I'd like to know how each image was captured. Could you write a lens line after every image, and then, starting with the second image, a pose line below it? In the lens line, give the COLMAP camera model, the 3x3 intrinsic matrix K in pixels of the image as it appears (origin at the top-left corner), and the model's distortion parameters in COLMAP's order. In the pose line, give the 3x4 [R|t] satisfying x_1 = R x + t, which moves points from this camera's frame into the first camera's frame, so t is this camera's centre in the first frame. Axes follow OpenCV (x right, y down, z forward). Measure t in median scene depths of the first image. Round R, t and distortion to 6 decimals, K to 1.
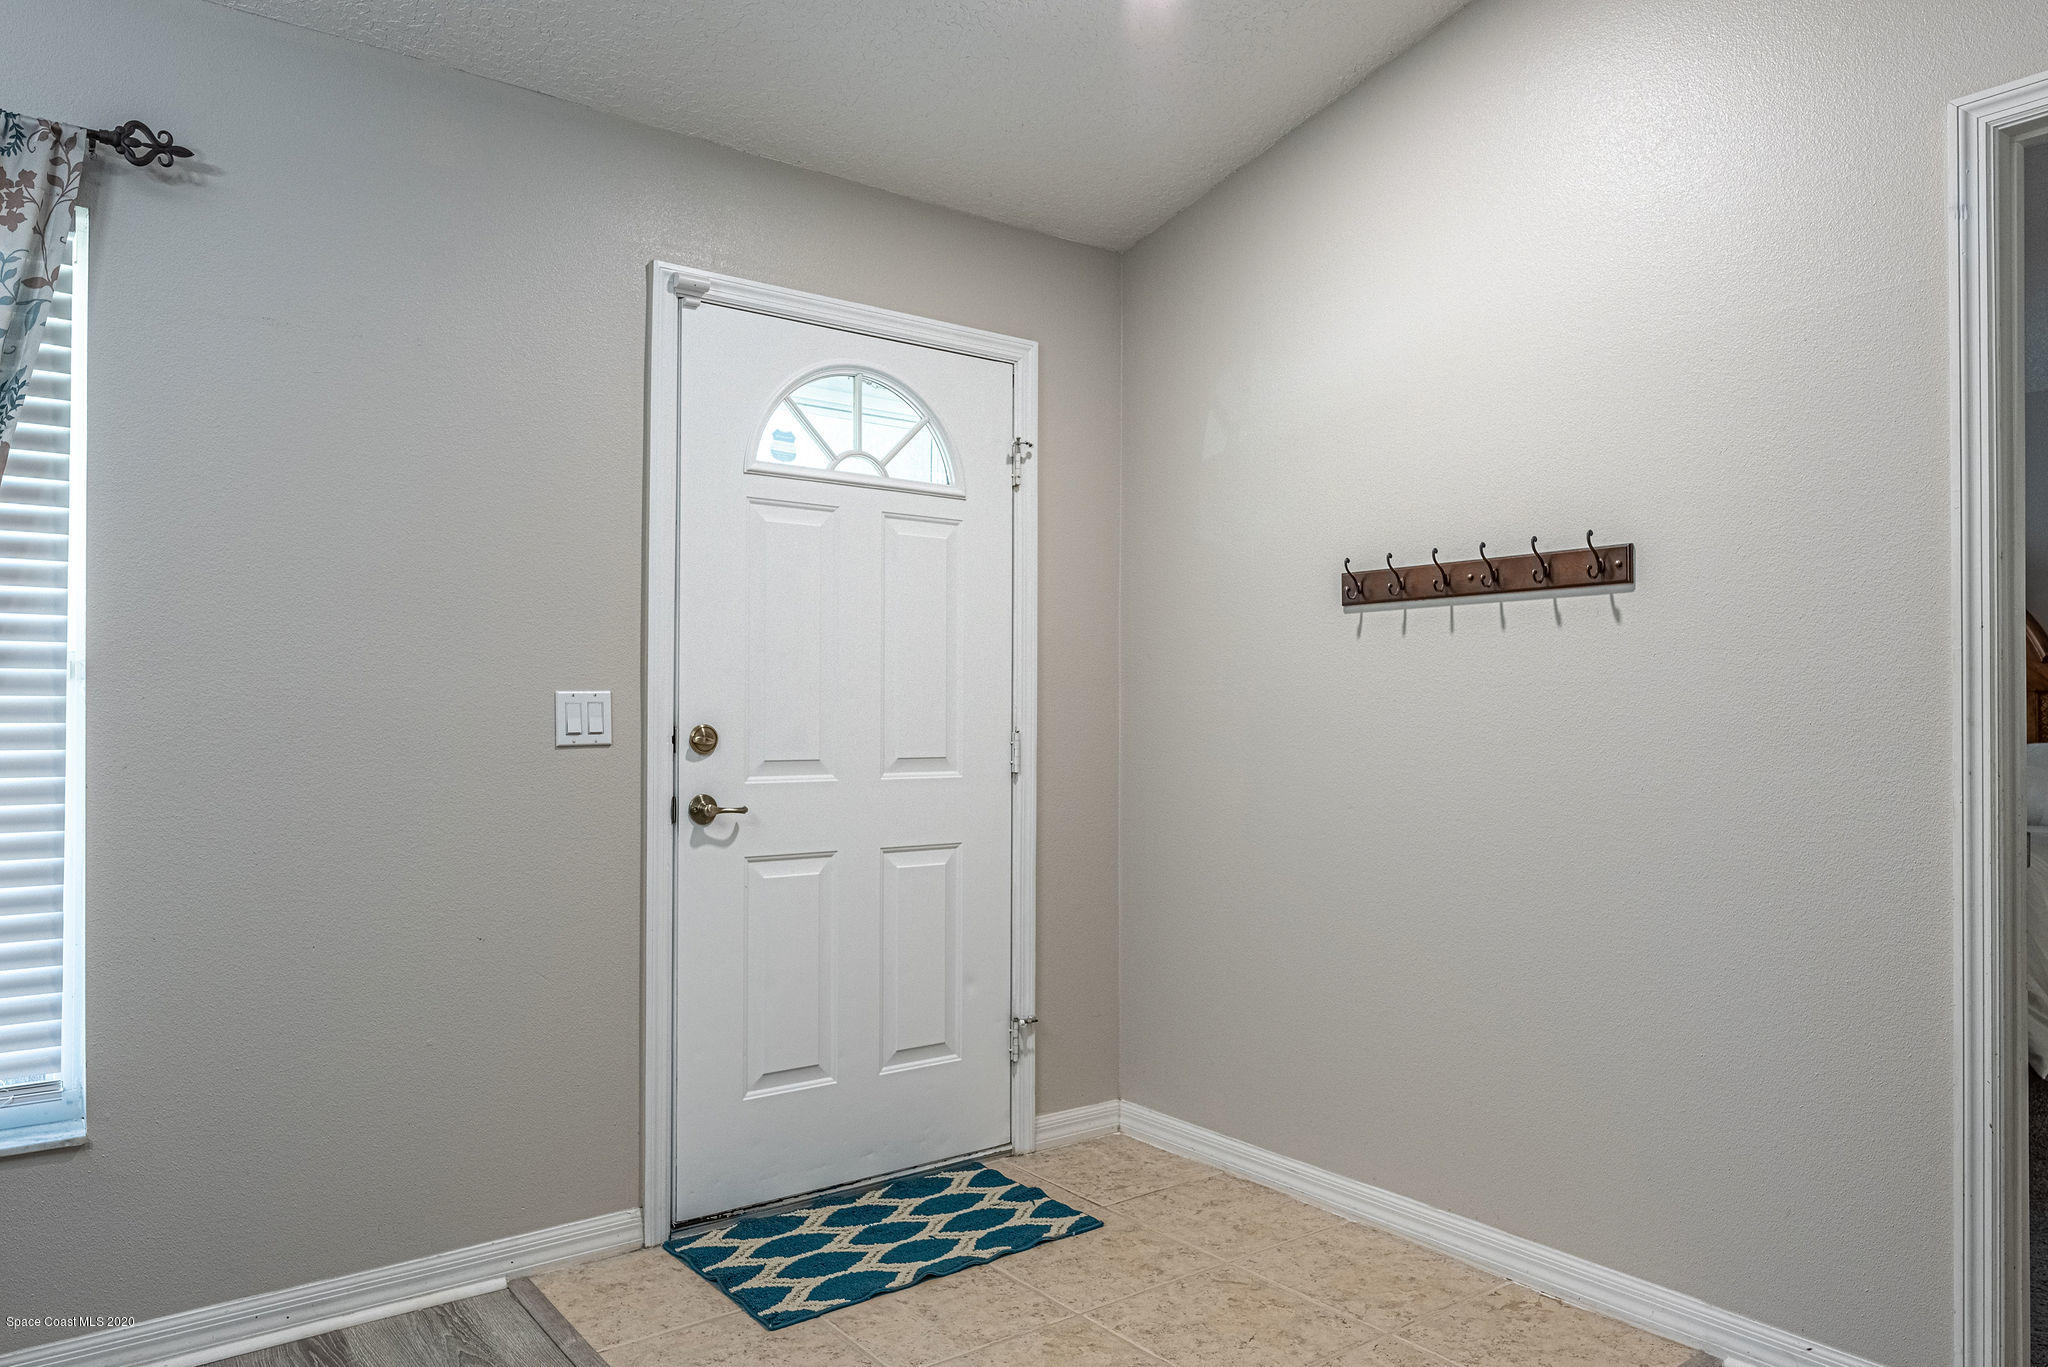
lens RADIAL K [[1374.3, 0, 1040.1], [0, 1374.3, 703.1], [0, 0, 1]] dist [0.008951, -0.002783]
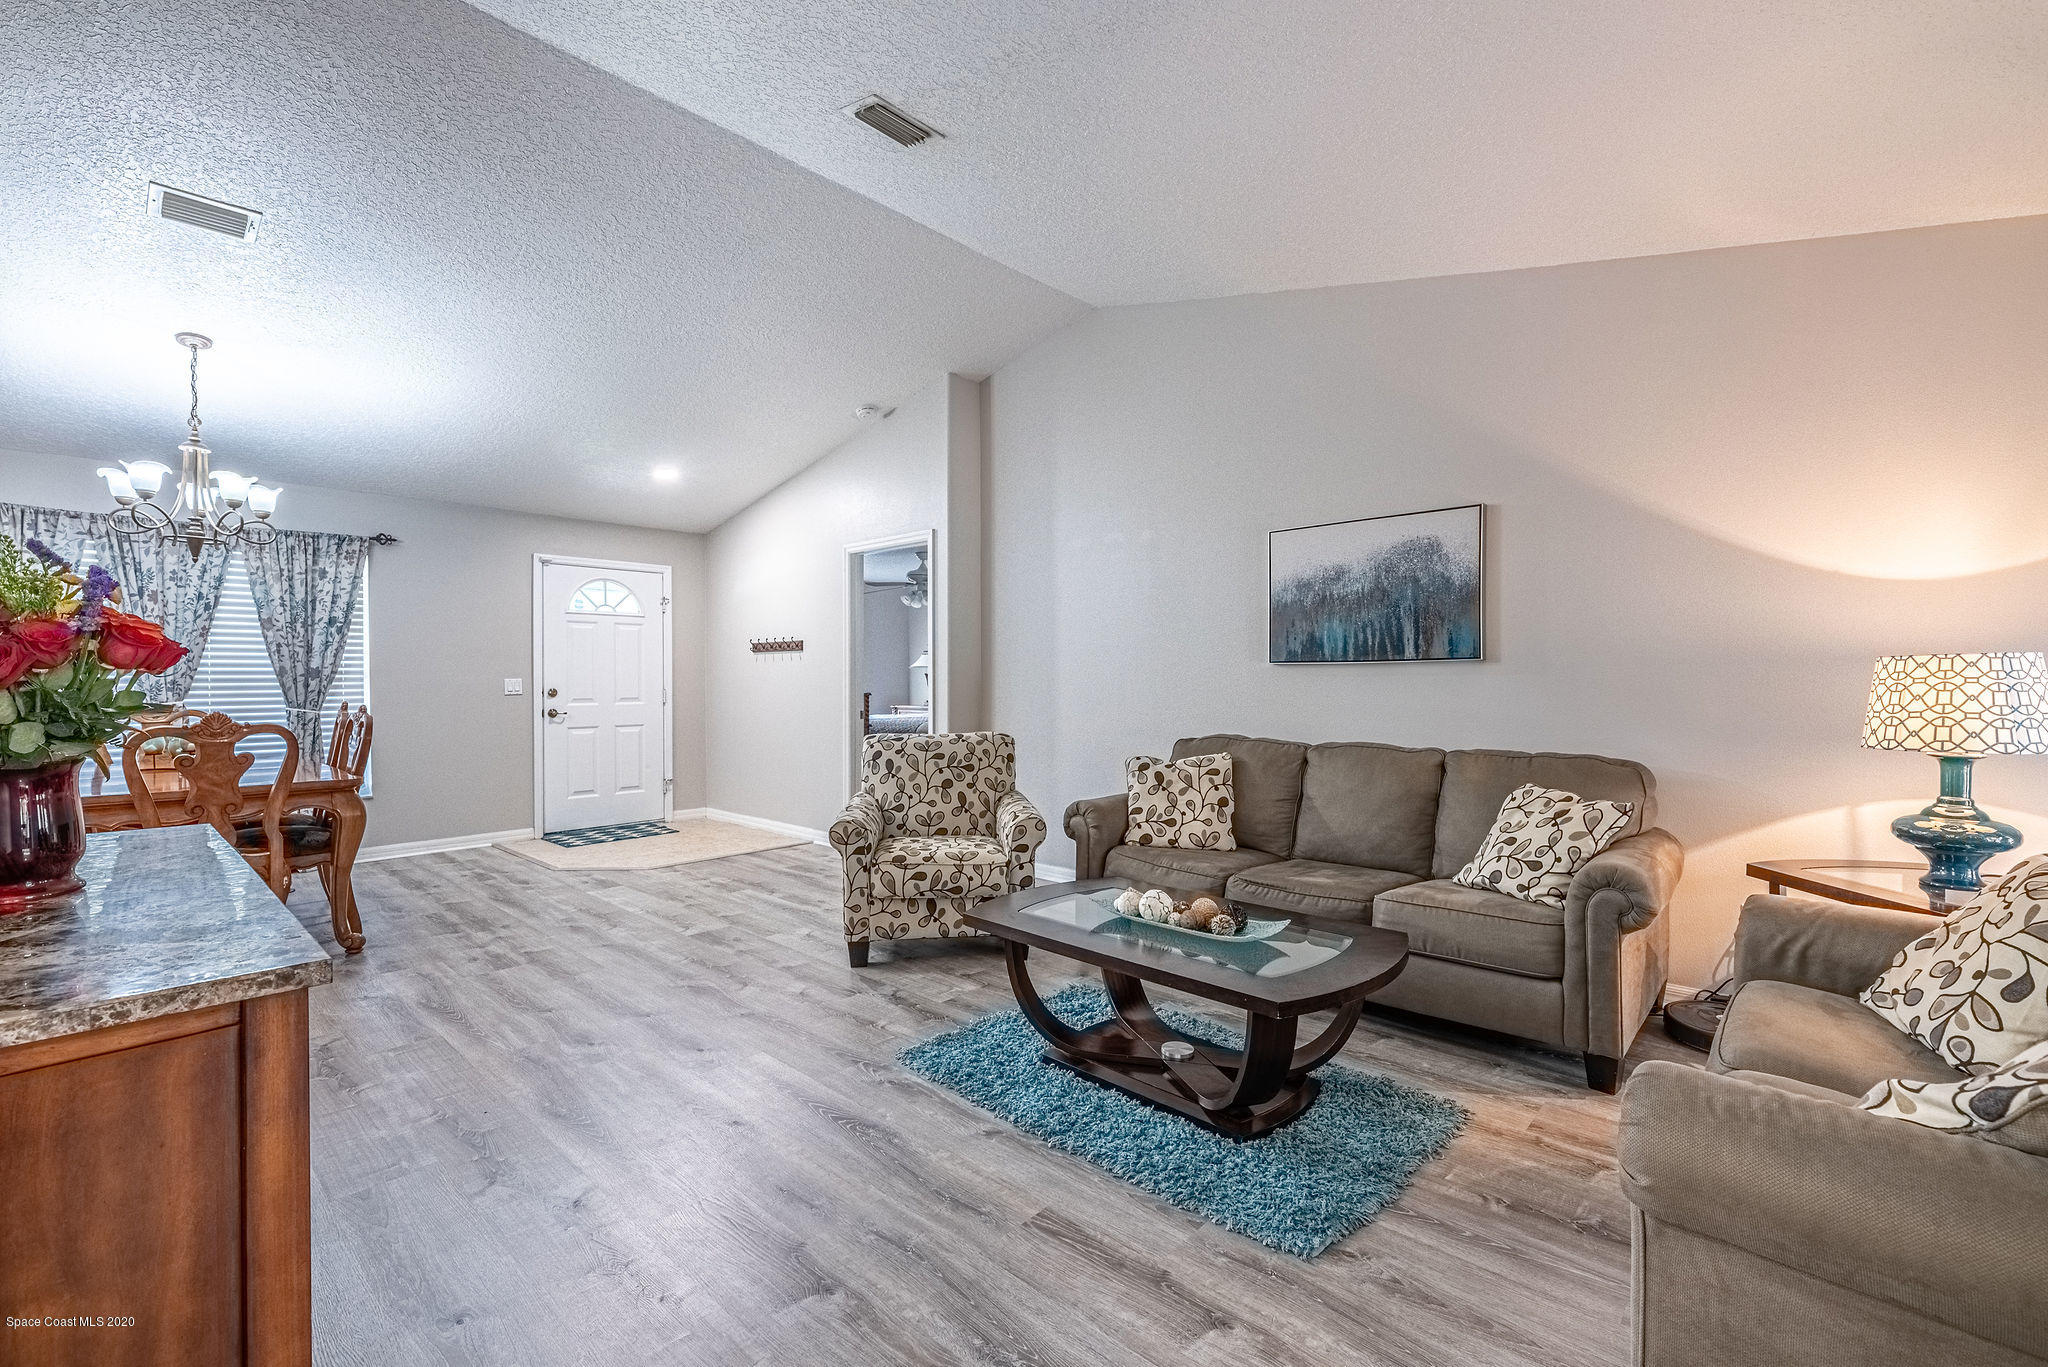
lens RADIAL K [[882.8, 0, 1027.3], [0, 882.8, 684.8], [0, 0, 1]] dist [-0.001233, 0.000873]
pose [[0.985807, -0.007003, 0.167735, 0.561977], [0.004087, 0.999835, 0.017722, -0.027488], [-0.167831, -0.016785, 0.985673, -1.385336]]
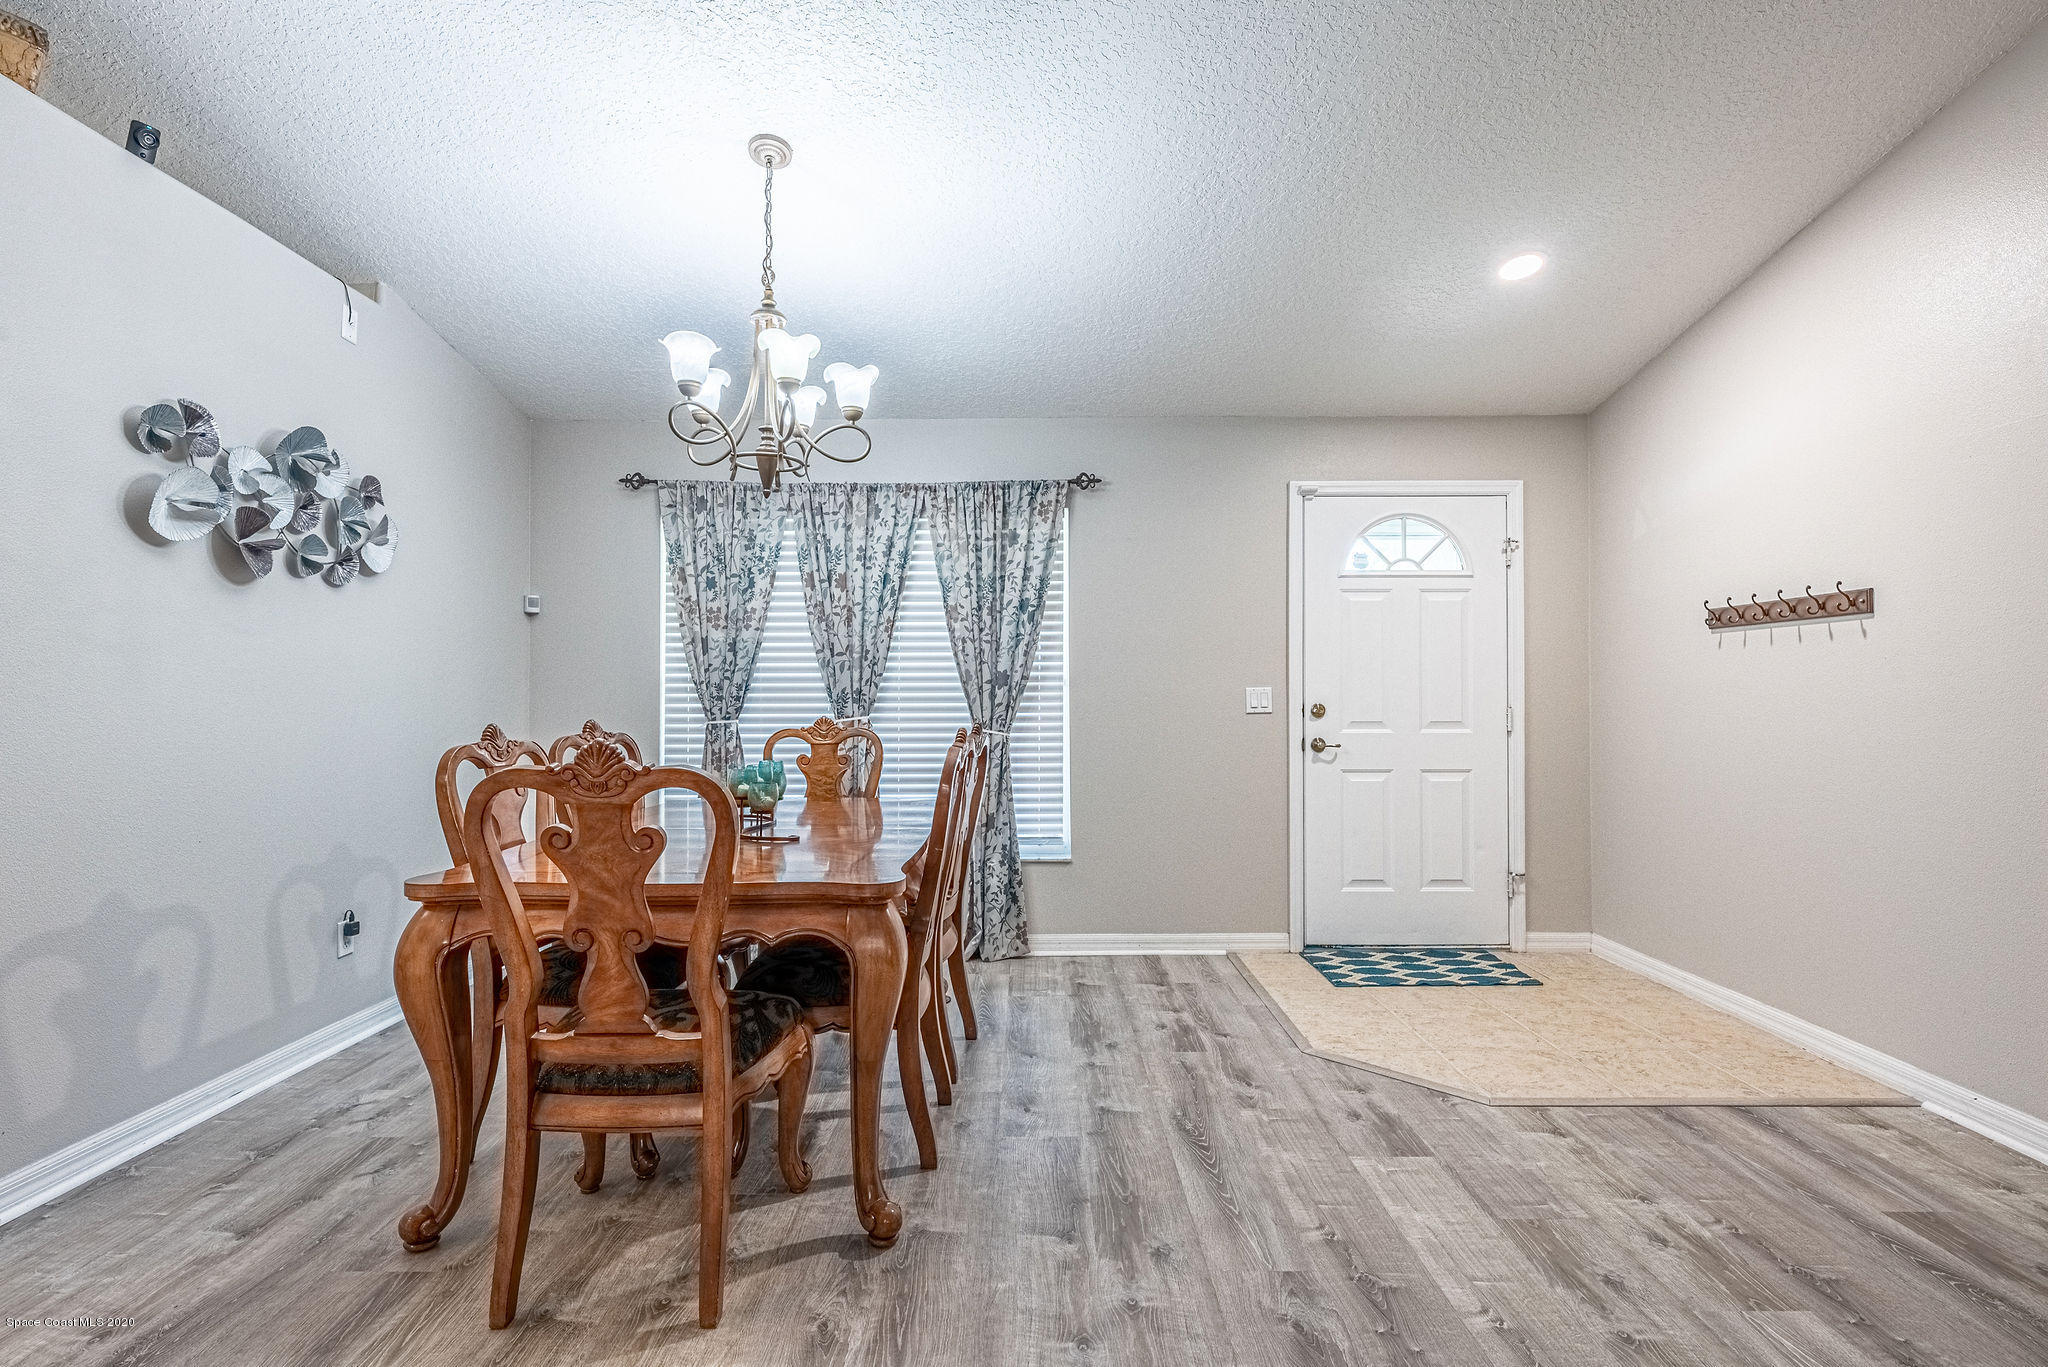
lens RADIAL K [[990.2, 0, 1006.7], [0, 990.2, 688.2], [0, 0, 1]] dist [-0.004213, 0.000857]
pose [[0.784262, -0.010721, -0.620337, 0.311691], [0.009689, 0.999940, -0.005032, -0.003925], [0.620354, -0.002065, 0.784319, -0.448036]]
